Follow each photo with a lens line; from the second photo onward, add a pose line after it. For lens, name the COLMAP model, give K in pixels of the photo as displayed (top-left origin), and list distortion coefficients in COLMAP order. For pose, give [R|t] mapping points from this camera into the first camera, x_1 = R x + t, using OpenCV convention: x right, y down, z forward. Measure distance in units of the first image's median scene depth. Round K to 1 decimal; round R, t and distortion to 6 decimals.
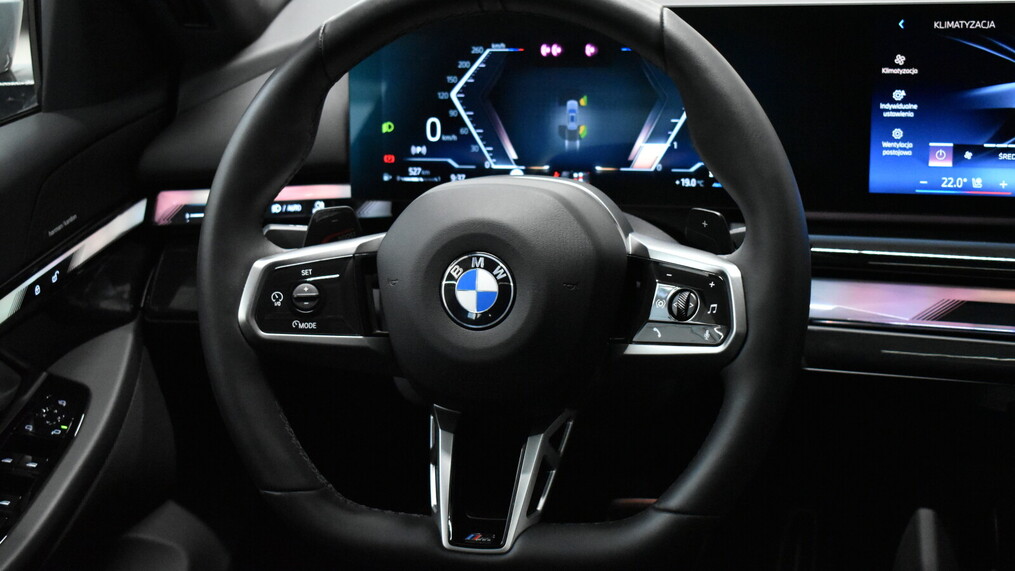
lens RADIAL K [[1605.2, 0, 507.4], [0, 1605.2, 285.0], [0, 0, 1]] dist [-0.033299, 0.000000]
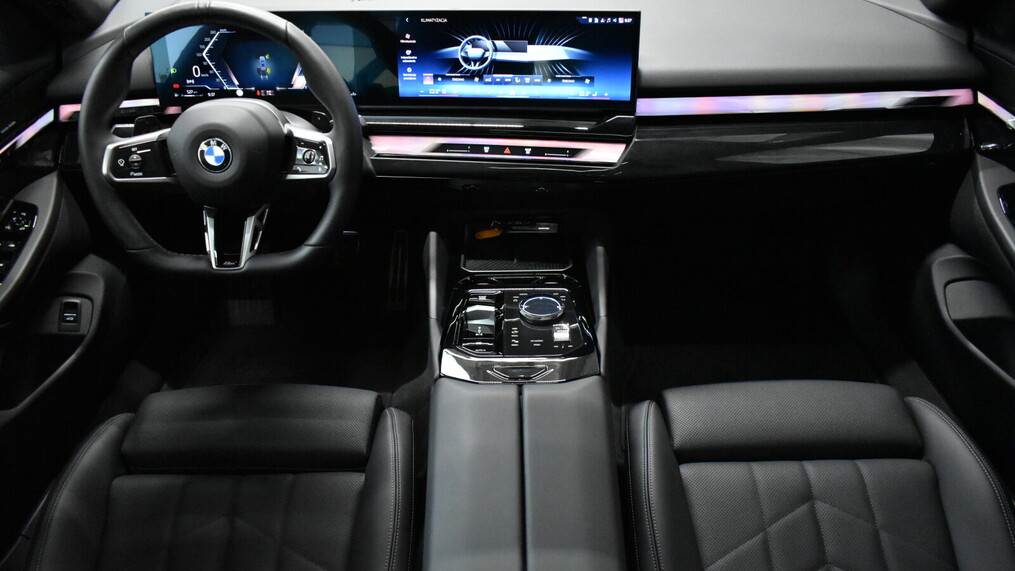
lens RADIAL K [[786.1, 0, 508.0], [0, 786.1, 286.3], [0, 0, 1]] dist [-0.014754, -0.002530]
pose [[0.964013, -0.097285, 0.247416, 0.073823], [0.040631, 0.973622, 0.224521, -0.040377], [-0.262732, -0.206388, 0.942537, -0.151041]]
